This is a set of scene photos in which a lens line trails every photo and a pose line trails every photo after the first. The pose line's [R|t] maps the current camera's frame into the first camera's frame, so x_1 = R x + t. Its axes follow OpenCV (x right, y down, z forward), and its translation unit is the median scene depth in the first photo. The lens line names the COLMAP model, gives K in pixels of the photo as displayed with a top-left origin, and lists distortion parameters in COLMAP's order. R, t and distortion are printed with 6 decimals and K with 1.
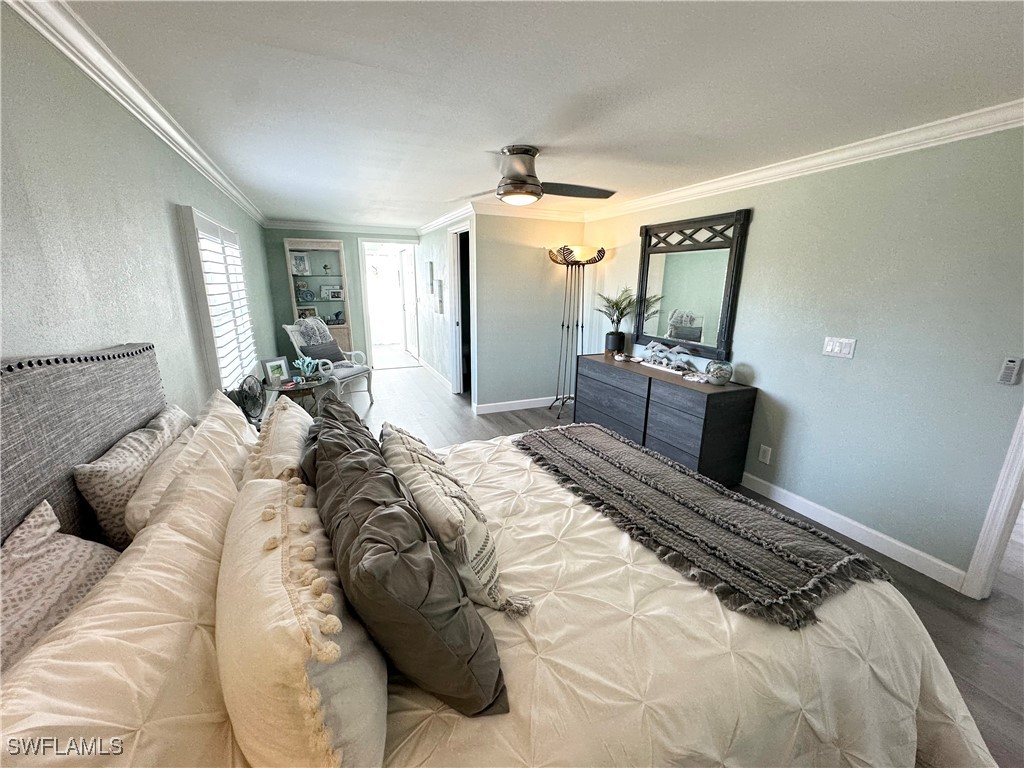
lens RADIAL K [[405.9, 0, 510.9], [0, 405.9, 384.8], [0, 0, 1]] dist [-0.003550, -0.000278]
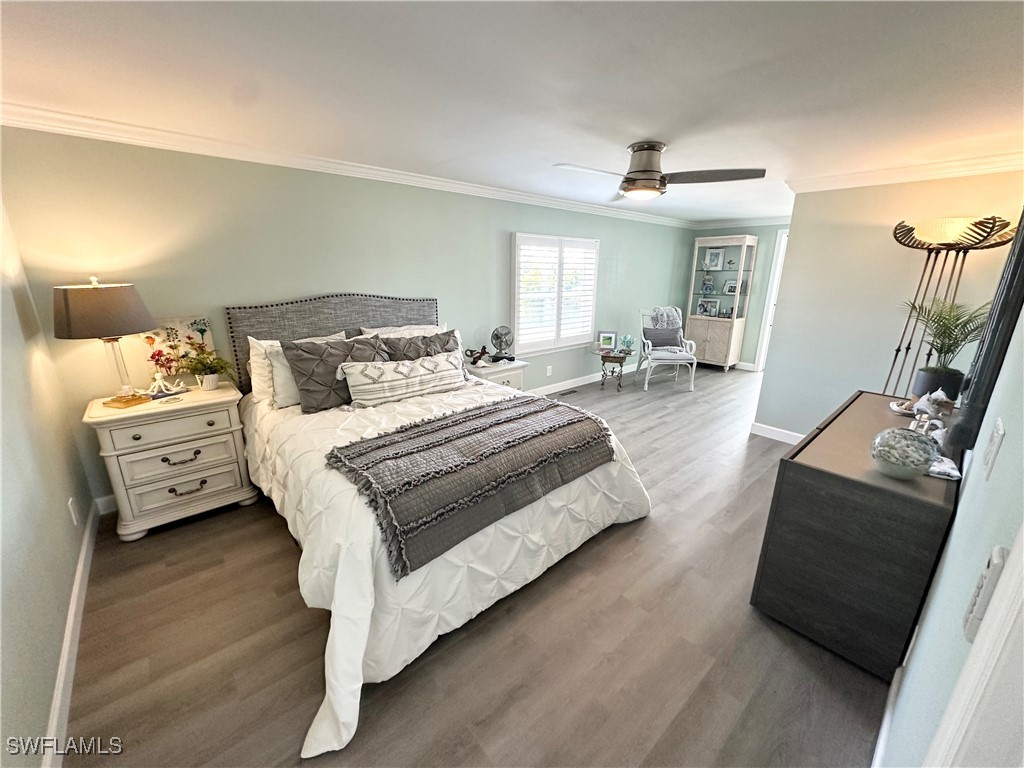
lens RADIAL K [[405.9, 0, 510.9], [0, 405.9, 380.2], [0, 0, 1]] dist [-0.003550, -0.000278]
pose [[0.285837, 0.243551, -0.926812, 0.650750], [-0.241187, 0.954314, 0.176393, -0.072911], [0.927430, 0.173115, 0.331519, 0.278370]]
